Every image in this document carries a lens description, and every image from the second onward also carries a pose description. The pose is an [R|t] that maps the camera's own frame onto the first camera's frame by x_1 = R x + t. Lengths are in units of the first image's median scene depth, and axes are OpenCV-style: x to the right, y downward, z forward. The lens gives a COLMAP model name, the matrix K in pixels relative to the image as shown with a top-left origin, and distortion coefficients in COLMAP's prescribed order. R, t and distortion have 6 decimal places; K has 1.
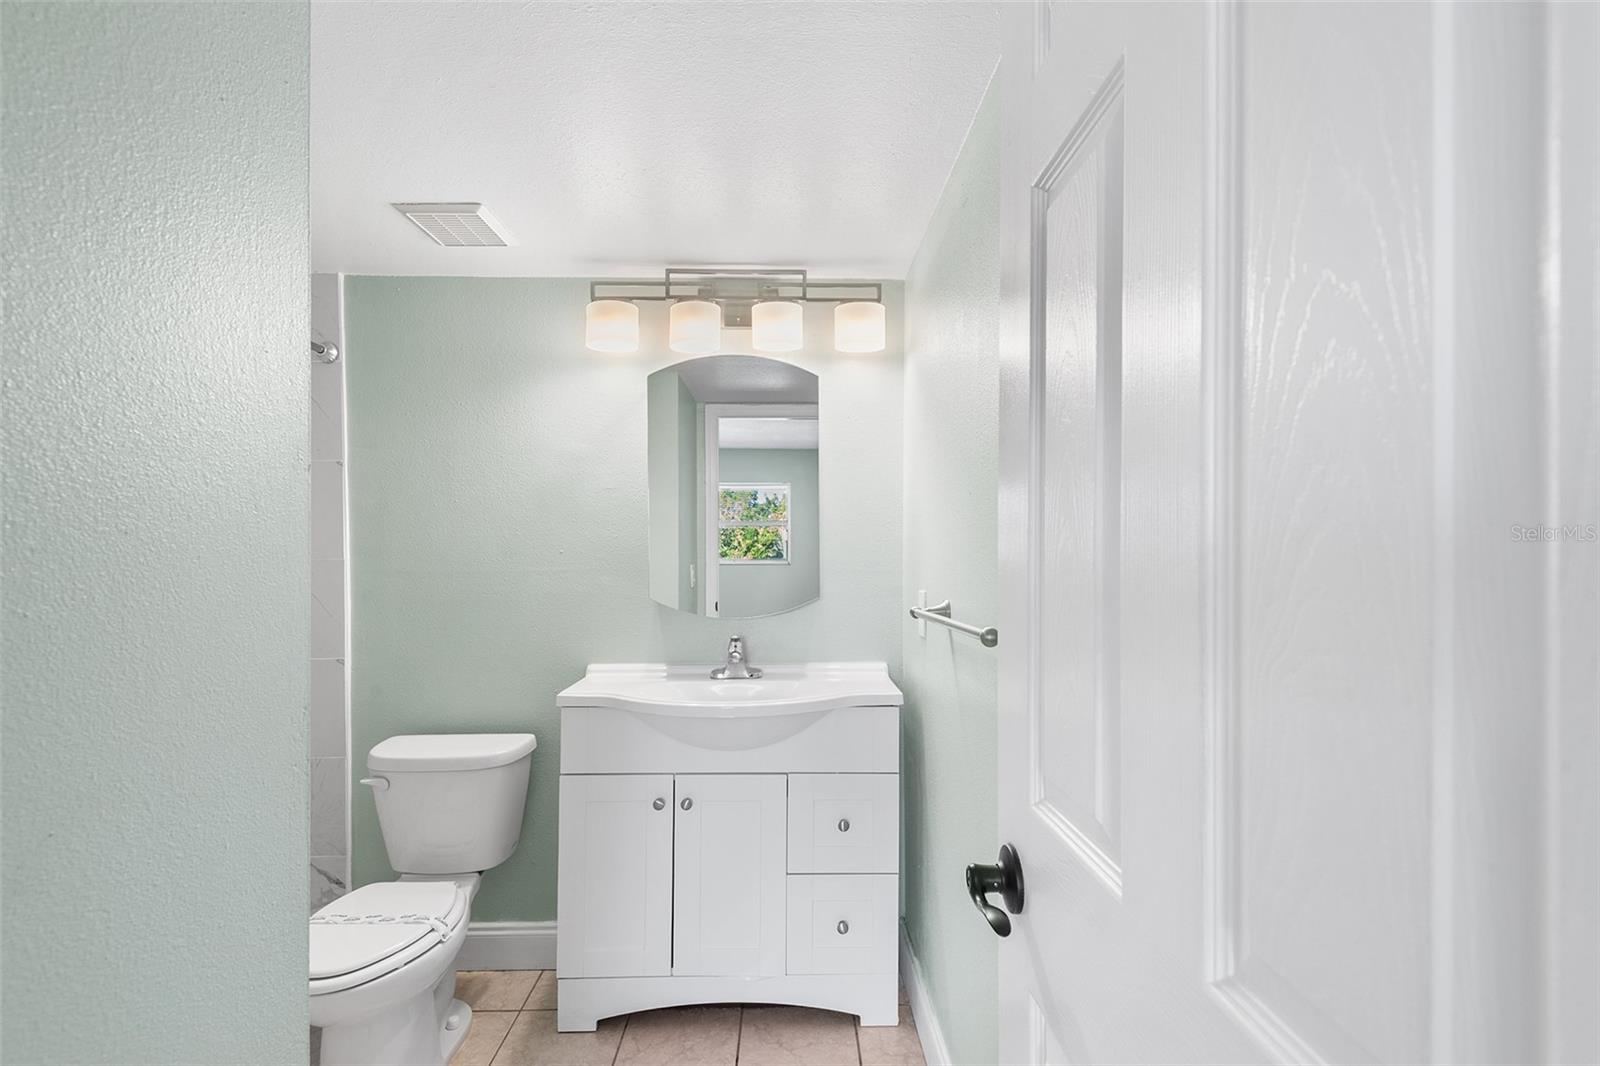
lens RADIAL K [[735.9, 0, 801.1], [0, 735.9, 547.0], [0, 0, 1]] dist [0.040622, -0.027953]
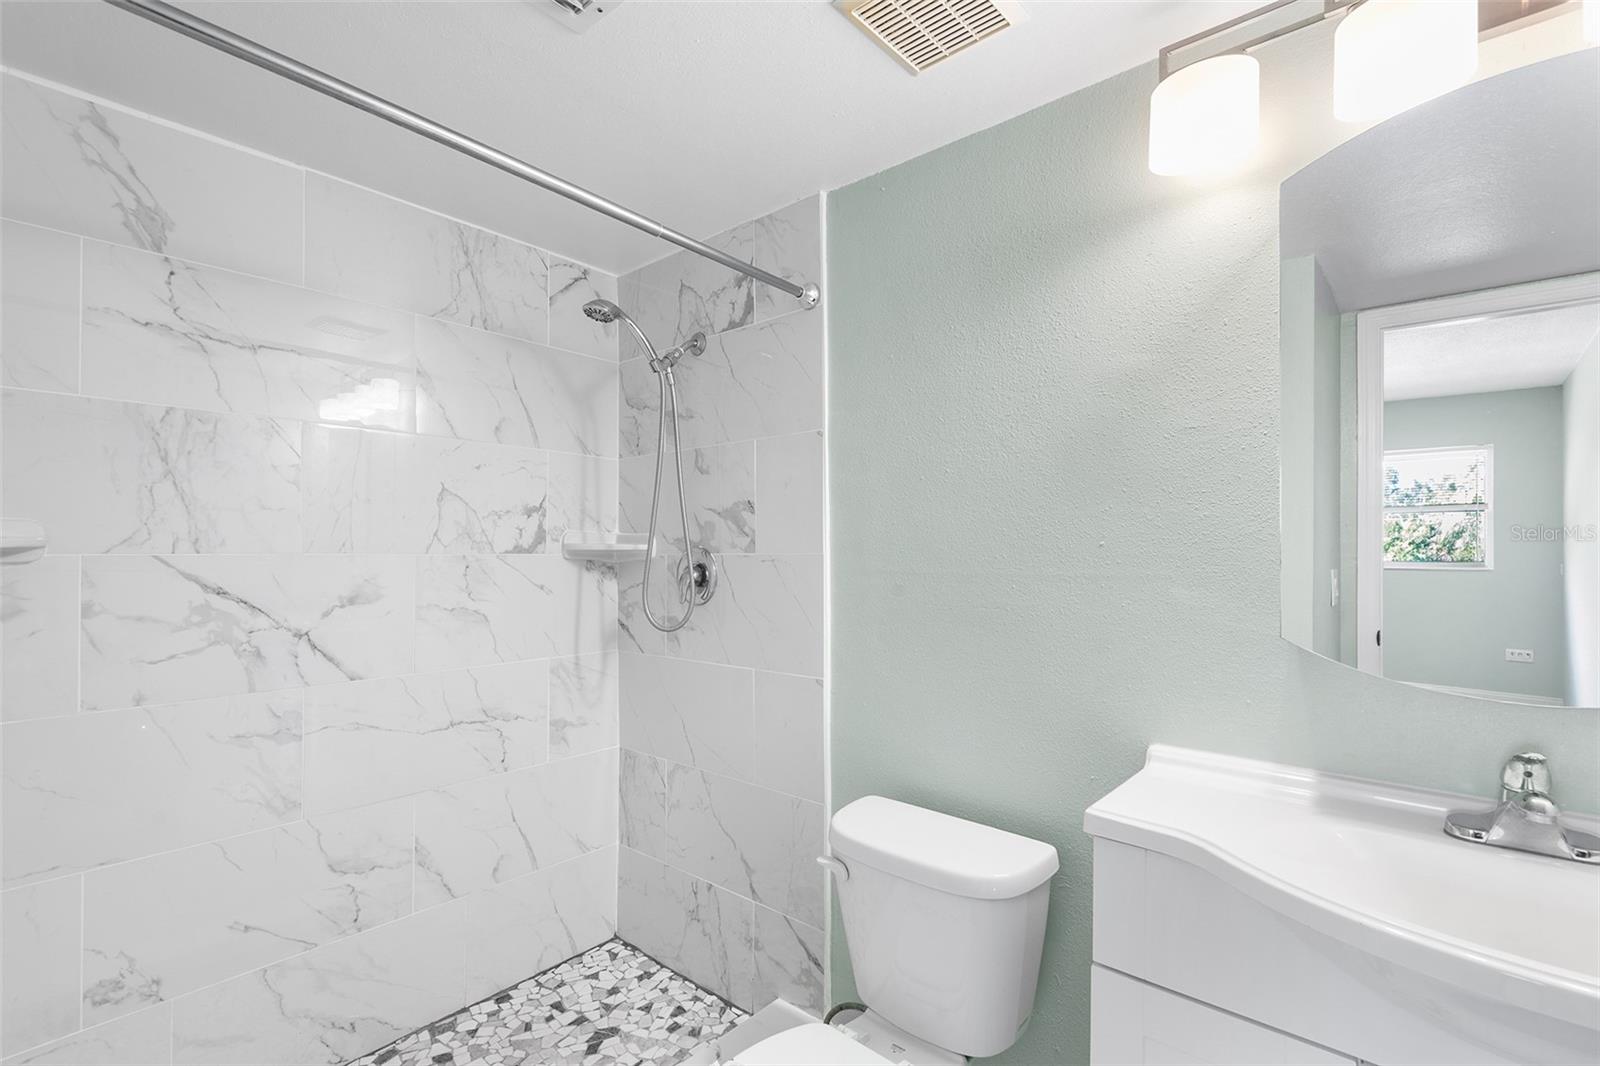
lens RADIAL K [[735.9, 0, 801.1], [0, 735.9, 547.0], [0, 0, 1]] dist [0.040622, -0.027953]
pose [[0.744280, 0.003162, -0.667860, -0.111075], [-0.001889, 0.999995, 0.002629, 0.007476], [0.667865, -0.000695, 0.744282, 0.411463]]
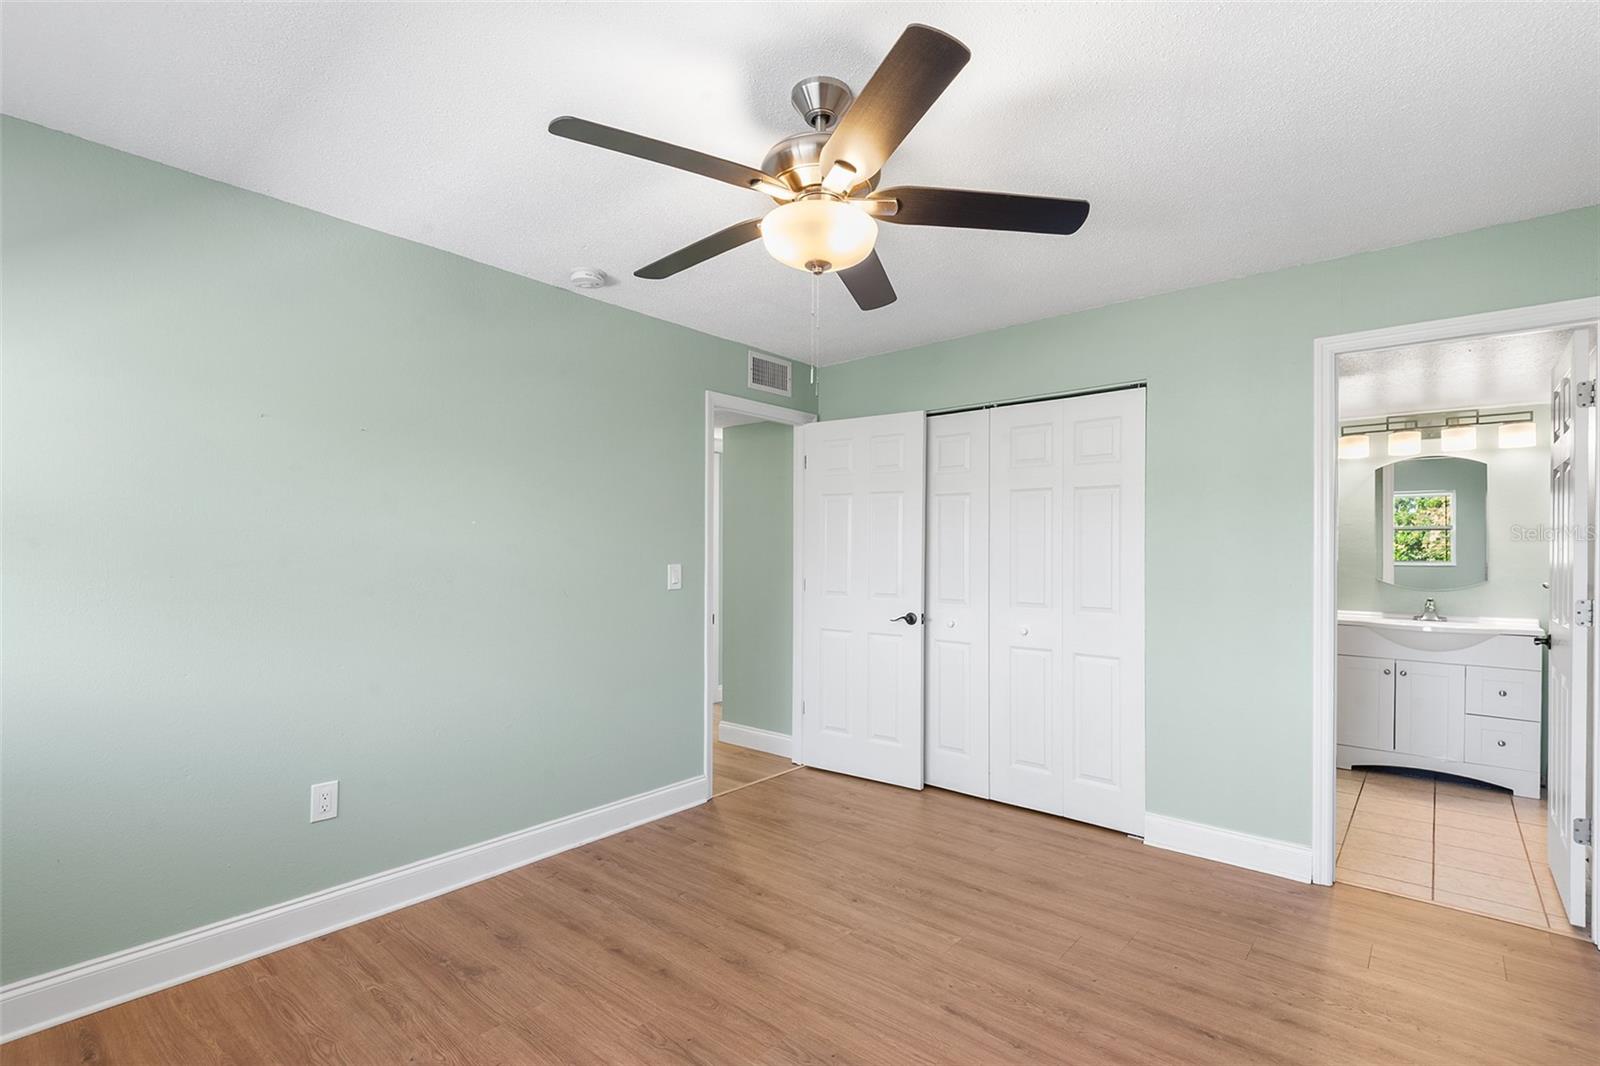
lens RADIAL K [[735.9, 0, 801.1], [0, 735.9, 547.0], [0, 0, 1]] dist [0.040622, -0.027953]
pose [[0.746182, 0.001986, -0.665739, -0.015383], [-0.001184, 0.999998, 0.001656, -0.018315], [0.665741, -0.000447, 0.746182, -1.576137]]
